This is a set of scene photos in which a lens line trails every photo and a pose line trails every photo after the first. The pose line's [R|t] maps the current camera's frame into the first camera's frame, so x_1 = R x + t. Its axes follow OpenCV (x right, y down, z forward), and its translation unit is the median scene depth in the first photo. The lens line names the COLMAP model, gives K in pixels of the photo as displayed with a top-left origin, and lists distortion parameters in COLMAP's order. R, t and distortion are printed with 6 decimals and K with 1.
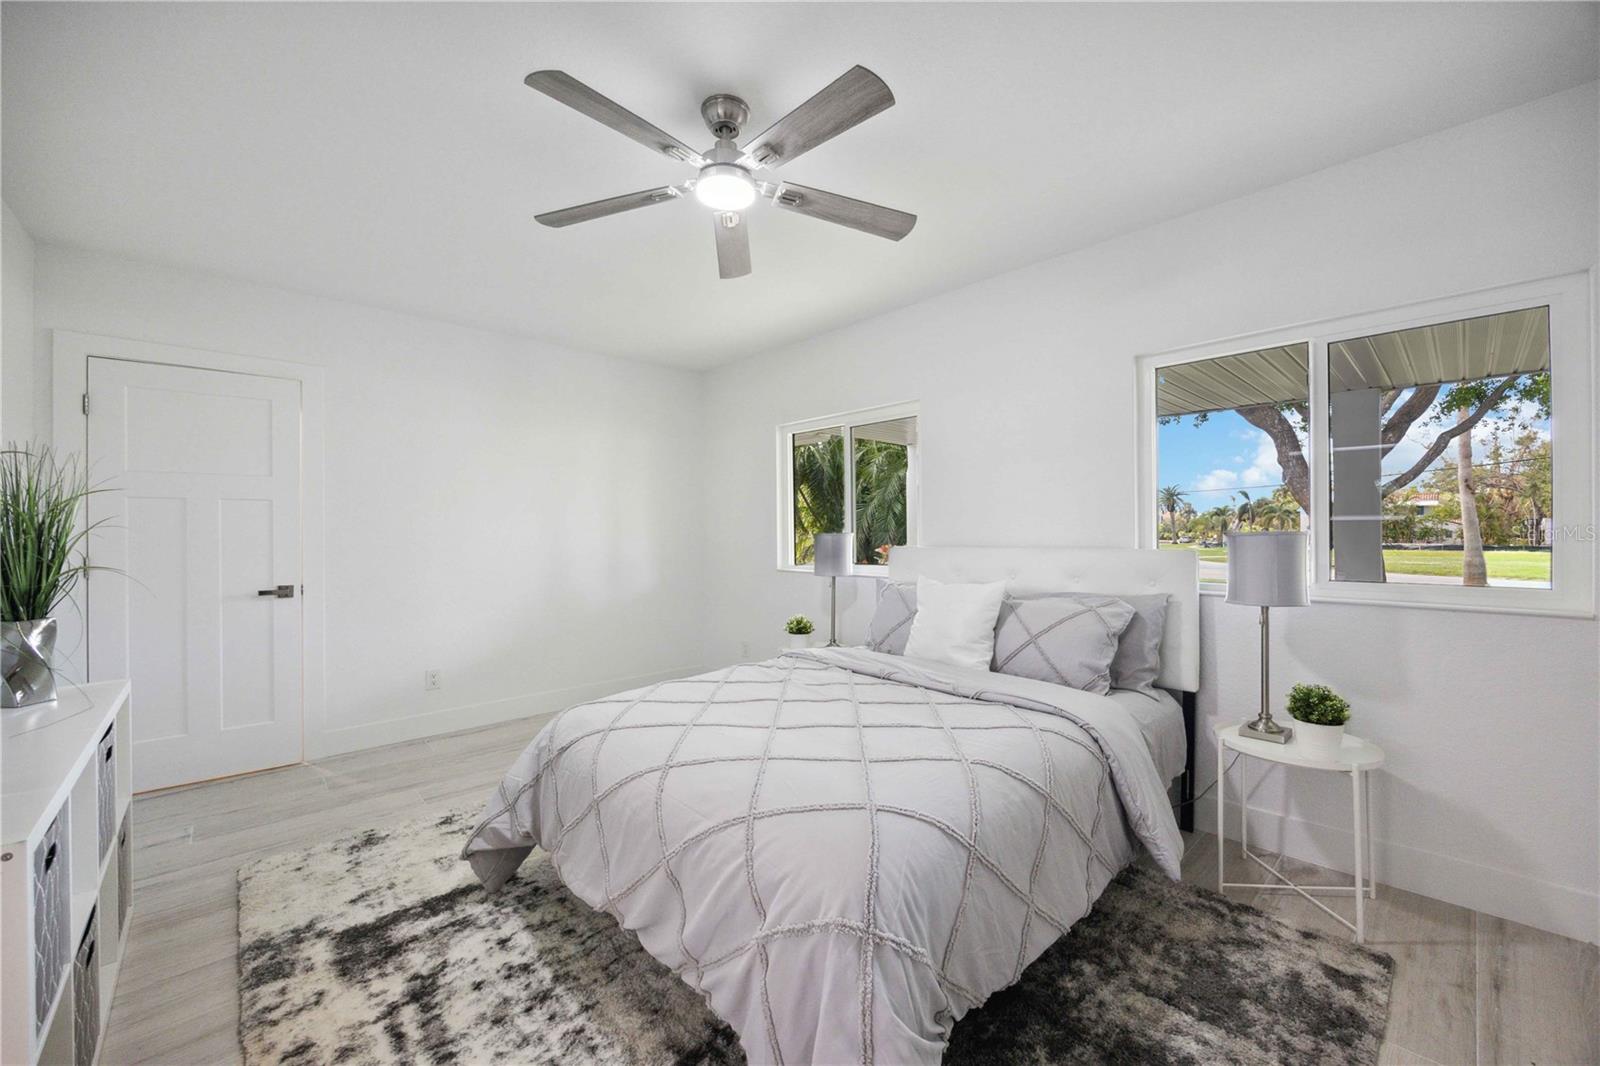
lens RADIAL K [[623.5, 0, 801.2], [0, 623.5, 529.8], [0, 0, 1]] dist [-0.001999, -0.000754]
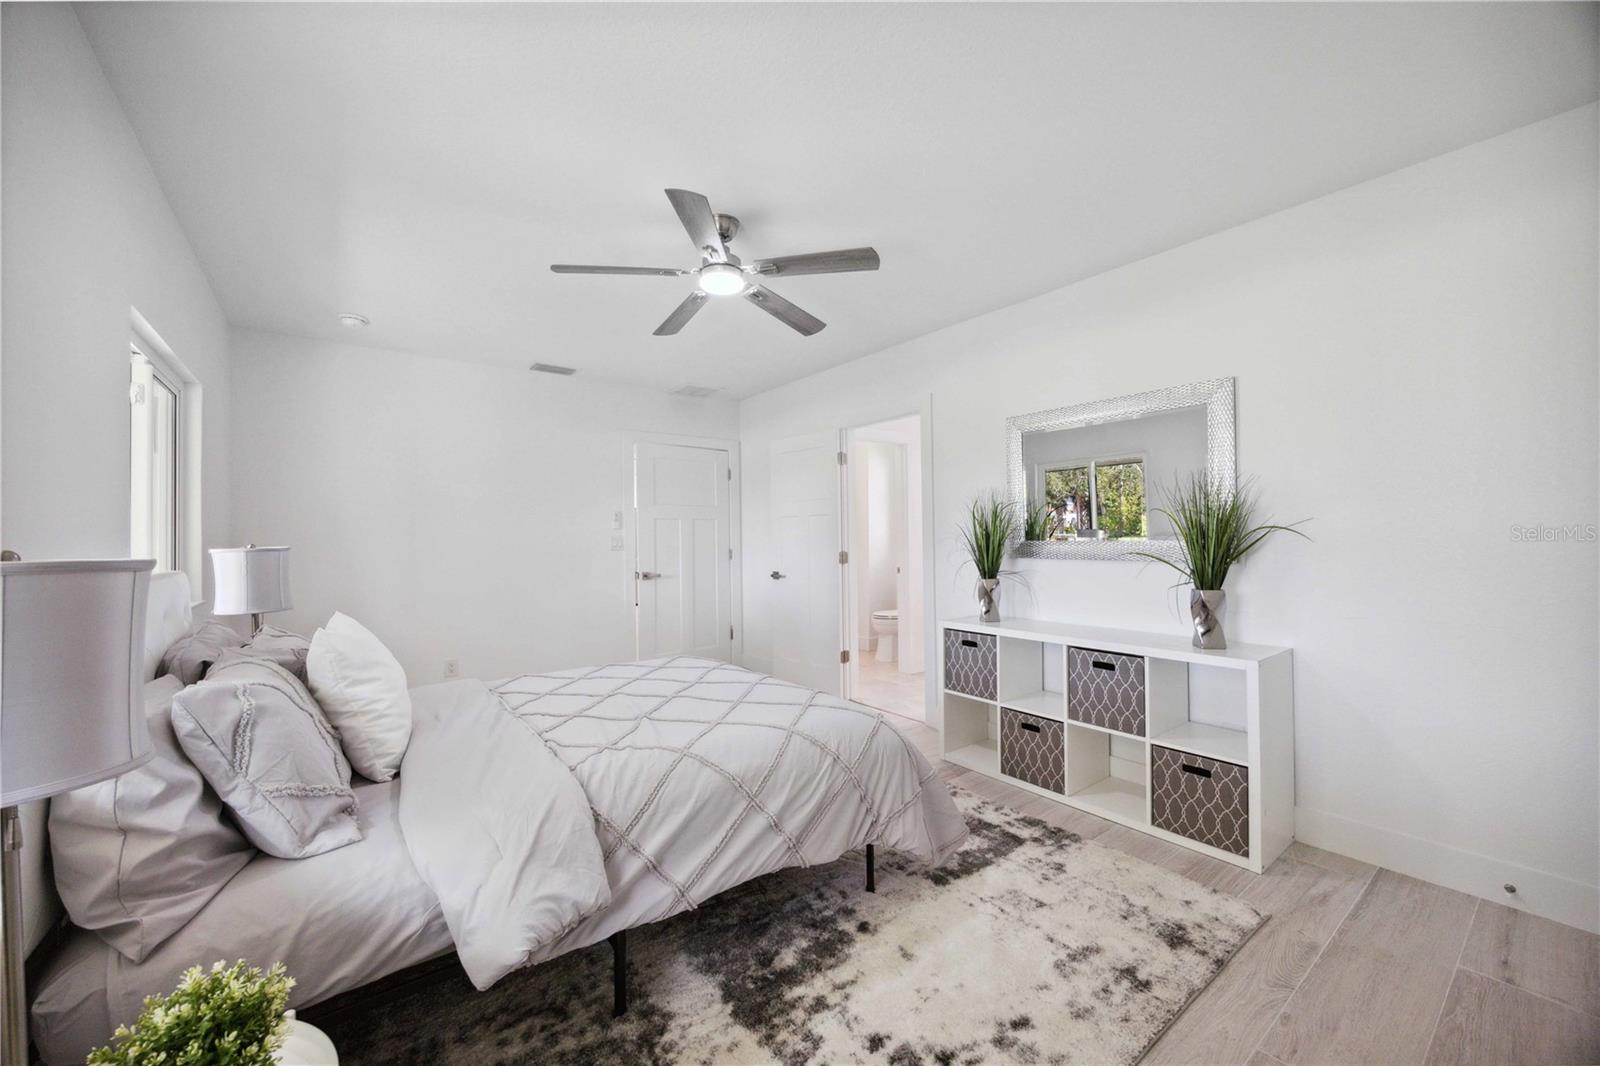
lens RADIAL K [[614.6, 0, 806.5], [0, 614.6, 539.1], [0, 0, 1]] dist [-0.000241, -0.000034]
pose [[-0.995492, 0.007194, 0.094577, -0.412017], [0.006952, 0.999972, -0.002889, 0.015799], [-0.094596, -0.002219, -0.995513, 2.331280]]
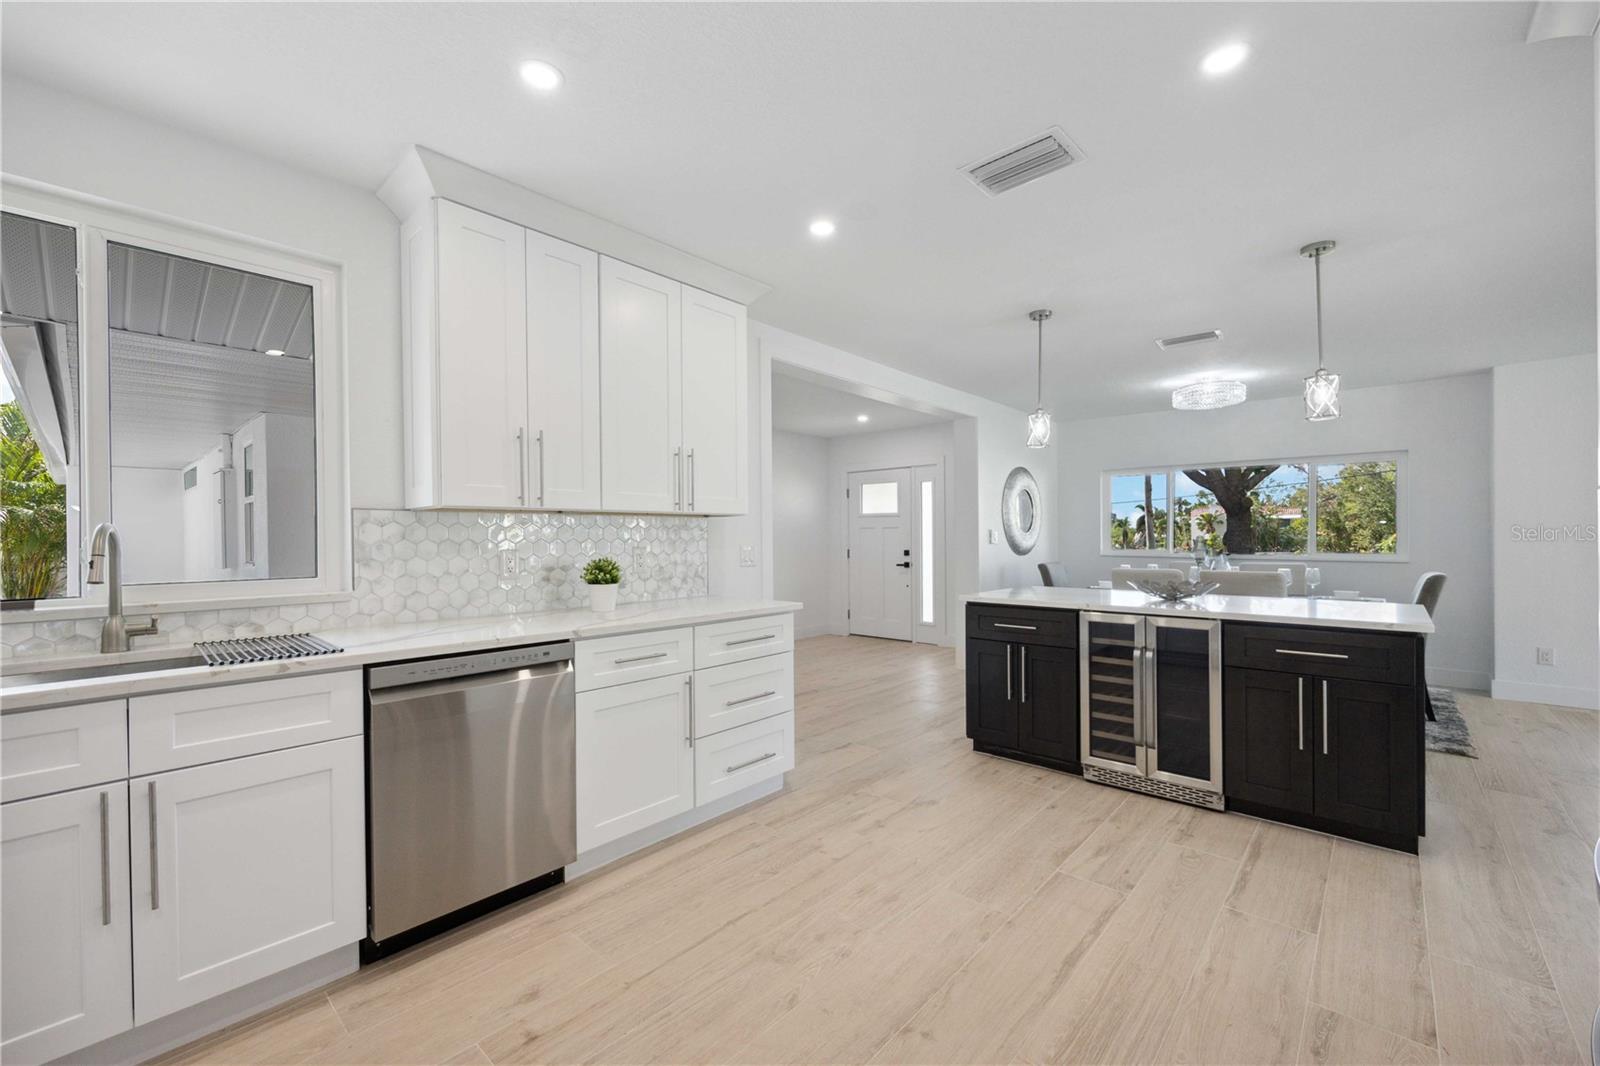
lens RADIAL K [[647.9, 0, 793.2], [0, 647.9, 540.6], [0, 0, 1]] dist [-0.001288, -0.000087]
pose [[0.996836, -0.001381, 0.079477, 1.073272], [0.001378, 0.999999, 0.000098, -0.000875], [-0.079478, 0.000012, 0.996837, -3.623560]]
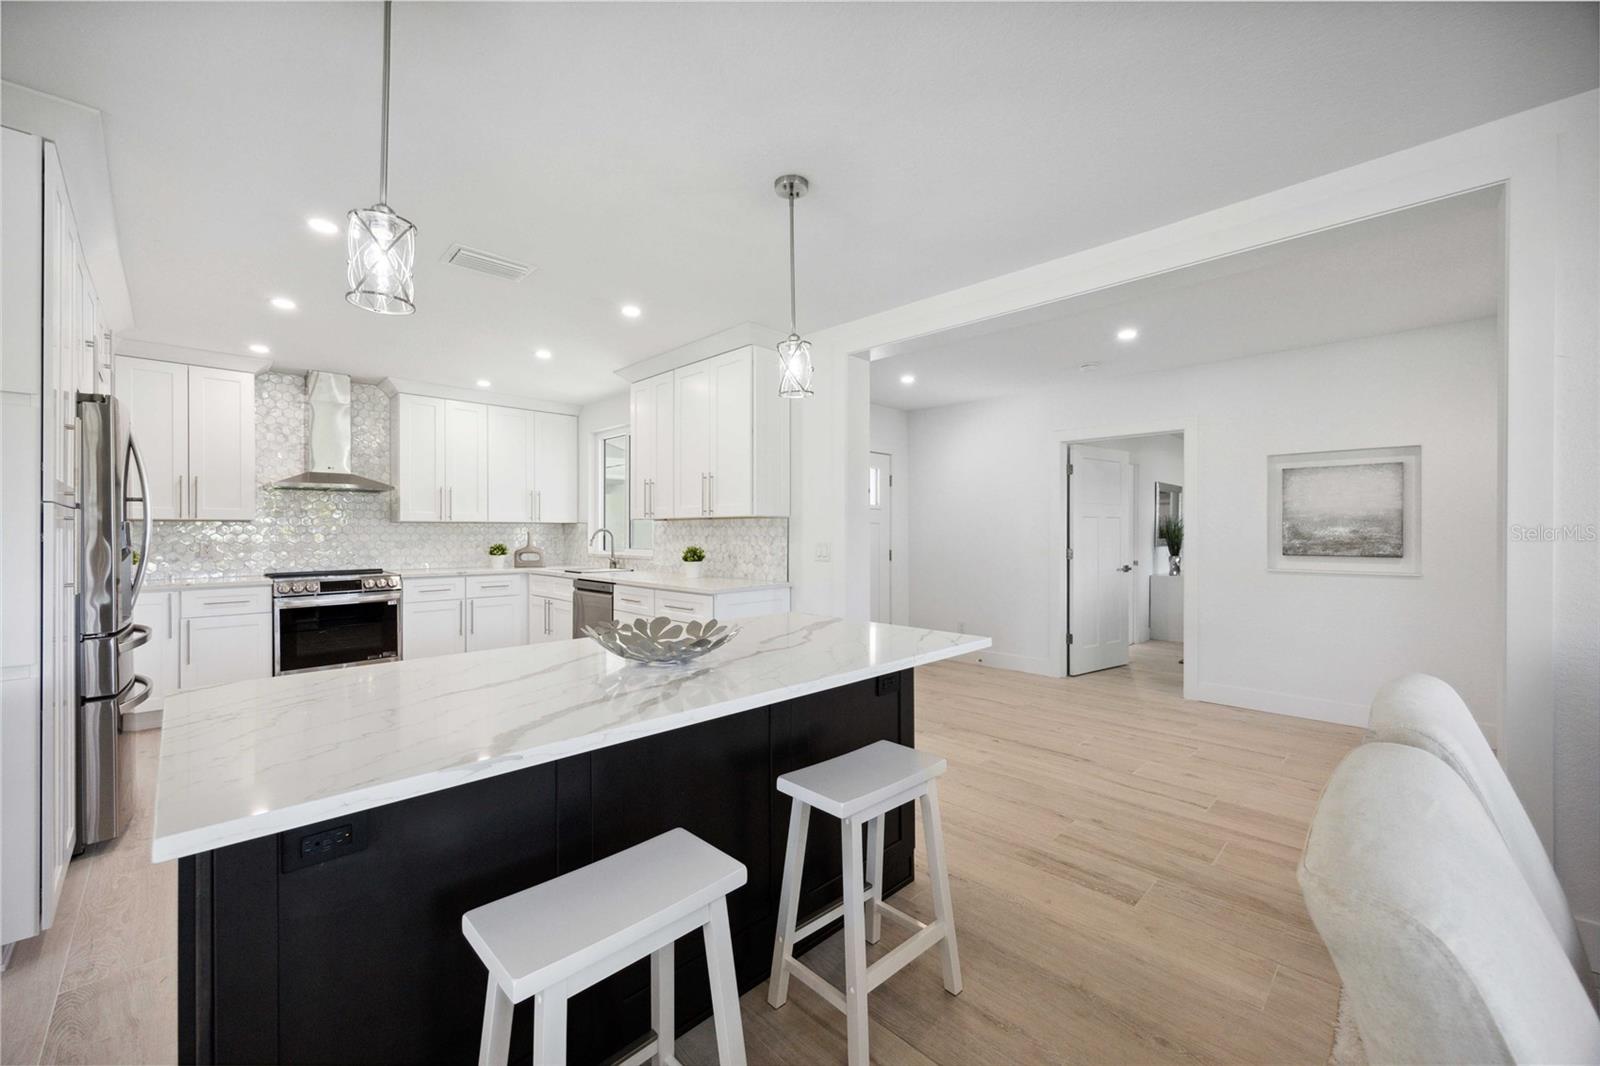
lens RADIAL K [[611.5, 0, 800.0], [0, 611.5, 533.0], [0, 0, 1]] dist [-0.001561, -0.000415]
pose [[0.036953, 0.006004, -0.999299, 2.914824], [-0.003561, 0.999976, 0.005877, -0.023255], [0.999311, 0.003342, 0.036974, -1.949669]]
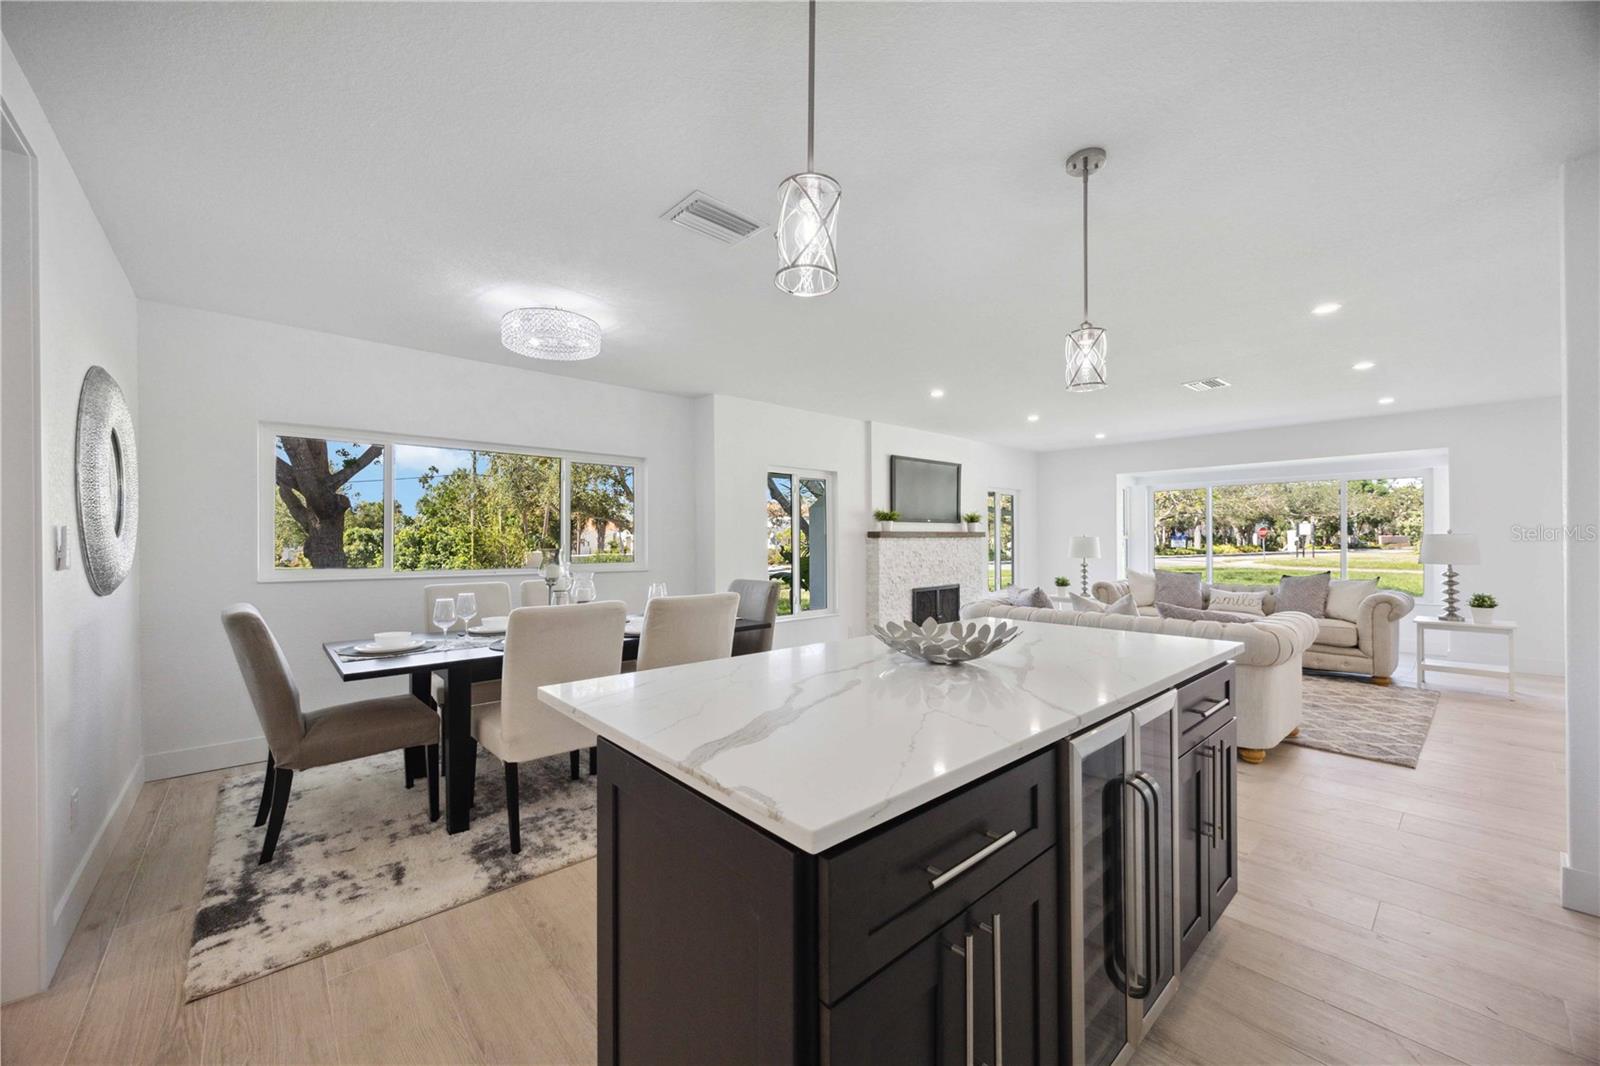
lens RADIAL K [[614.6, 0, 806.5], [0, 614.6, 539.1], [0, 0, 1]] dist [-0.000241, -0.000034]
pose [[0.021055, 0.006975, 0.999754, 1.294898], [0.009003, 0.999934, -0.007166, -0.013391], [-0.999738, 0.009152, 0.020991, -1.923599]]
